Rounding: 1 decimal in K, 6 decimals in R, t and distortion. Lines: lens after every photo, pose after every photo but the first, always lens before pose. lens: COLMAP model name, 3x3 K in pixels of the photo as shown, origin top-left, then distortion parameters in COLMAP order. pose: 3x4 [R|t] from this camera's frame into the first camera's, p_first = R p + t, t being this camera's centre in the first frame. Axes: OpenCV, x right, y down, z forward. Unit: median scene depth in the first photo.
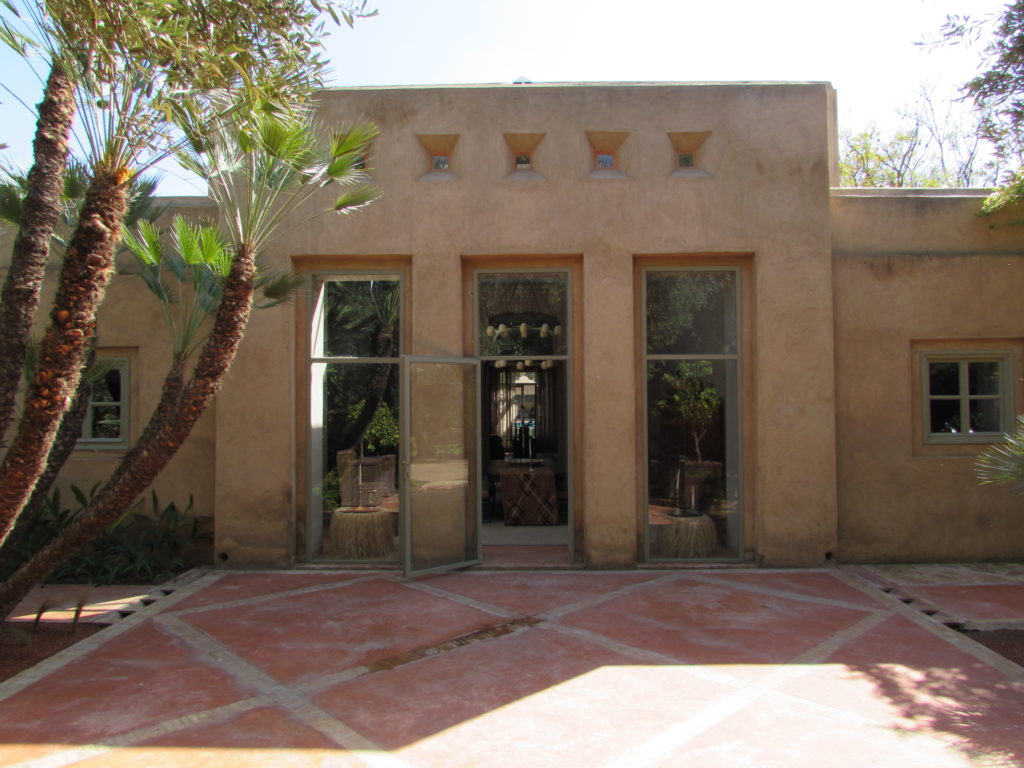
lens RADIAL K [[719.8, 0, 510.9], [0, 719.8, 385.3], [0, 0, 1]] dist [-0.042408, 0.015407]
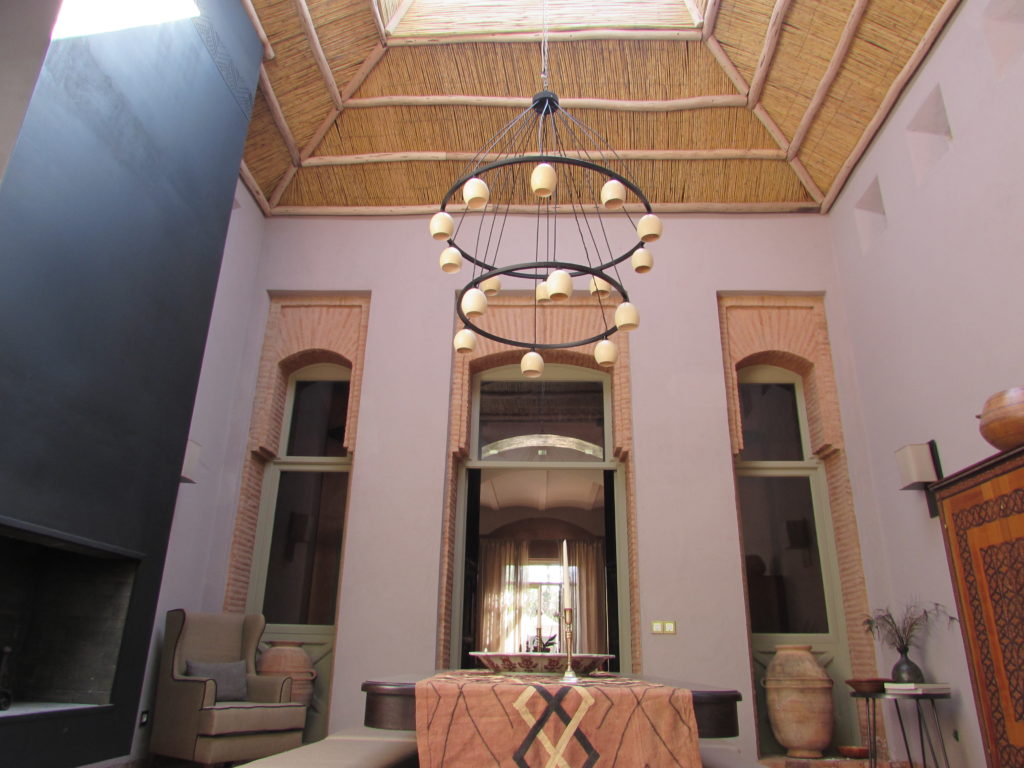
lens RADIAL K [[719.8, 0, 510.9], [0, 719.8, 385.3], [0, 0, 1]] dist [-0.042408, 0.015407]
pose [[0.999460, 0.014372, -0.029536, 0.007079], [-0.023376, 0.942909, -0.332229, 0.050866], [0.023075, 0.332740, 0.942736, 0.364890]]
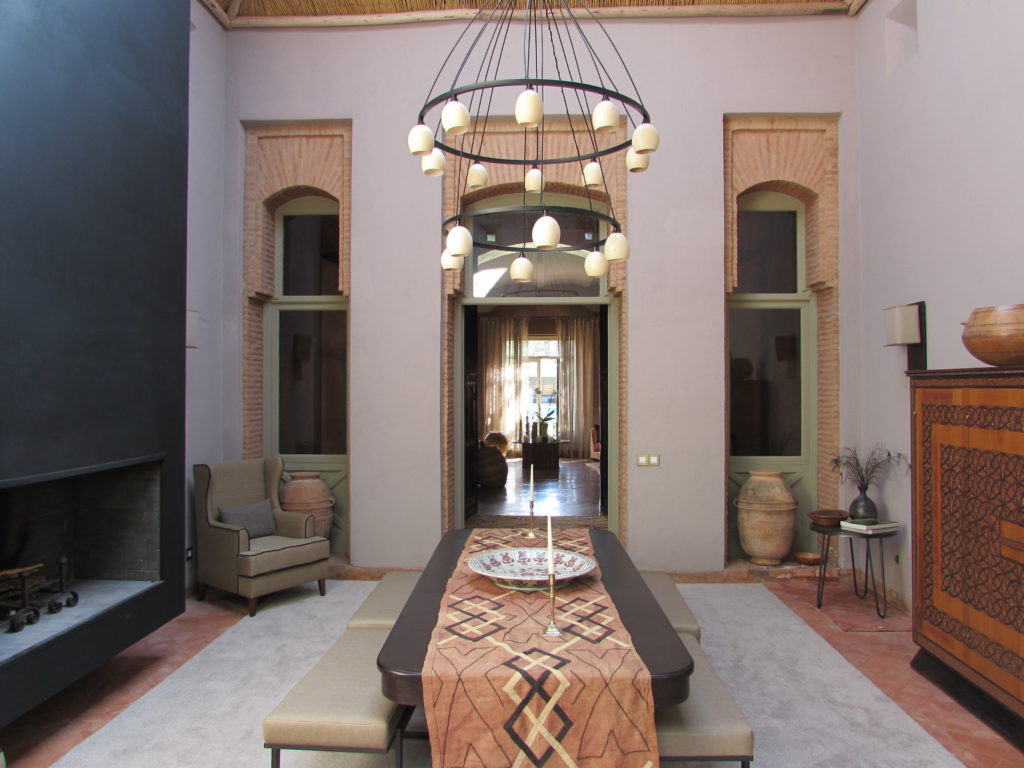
lens RADIAL K [[719.8, 0, 510.9], [0, 719.8, 385.3], [0, 0, 1]] dist [-0.042408, 0.015407]
pose [[0.999616, 0.004584, -0.027326, 0.009224], [-0.003994, 0.999759, 0.021575, 0.010948], [0.027418, -0.021457, 0.999394, 0.355034]]
